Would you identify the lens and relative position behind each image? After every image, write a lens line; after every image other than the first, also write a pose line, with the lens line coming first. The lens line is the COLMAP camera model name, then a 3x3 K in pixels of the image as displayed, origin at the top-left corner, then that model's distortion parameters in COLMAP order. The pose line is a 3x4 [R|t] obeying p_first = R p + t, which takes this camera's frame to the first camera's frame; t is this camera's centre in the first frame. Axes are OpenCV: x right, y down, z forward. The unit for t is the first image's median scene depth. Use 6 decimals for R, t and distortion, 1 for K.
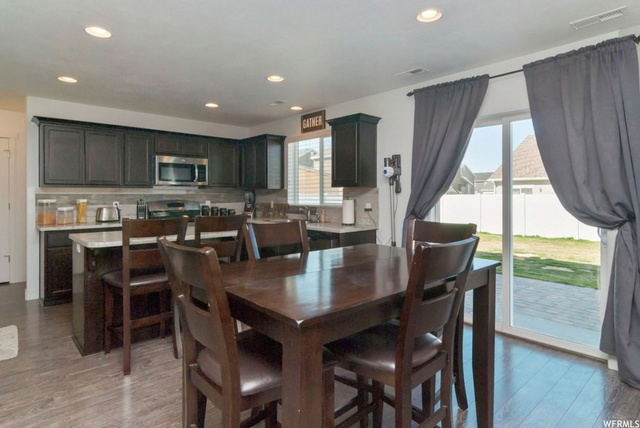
lens RADIAL K [[359.6, 0, 322.7], [0, 359.6, 206.7], [0, 0, 1]] dist [0.001881, -0.000262]
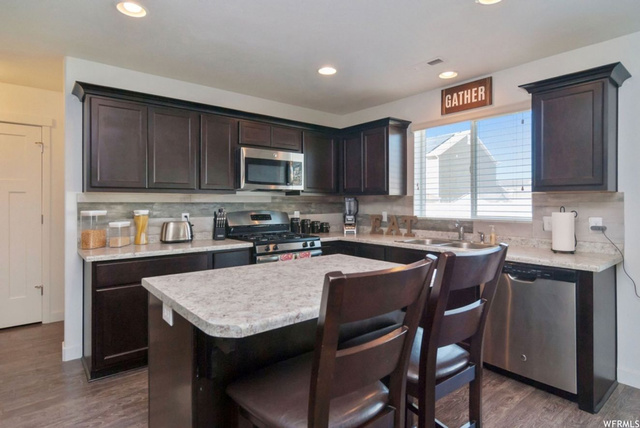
lens RADIAL K [[350.9, 0, 320.0], [0, 350.9, 214.0], [0, 0, 1]] dist [-0.001208, 0.000002]
pose [[0.998411, 0.002467, -0.056296, -0.271092], [-0.002427, 0.999997, 0.000780, -0.013571], [0.056298, -0.000642, 0.998414, 0.326334]]
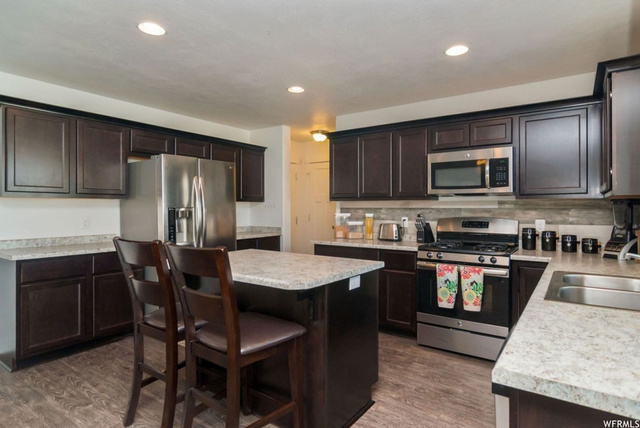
lens RADIAL K [[359.6, 0, 322.7], [0, 359.6, 206.7], [0, 0, 1]] dist [0.001881, -0.000262]
pose [[0.214096, -0.000246, -0.976813, 0.189839], [-0.032436, 0.999447, -0.007361, -0.025518], [0.976274, 0.033260, 0.213970, 0.639166]]
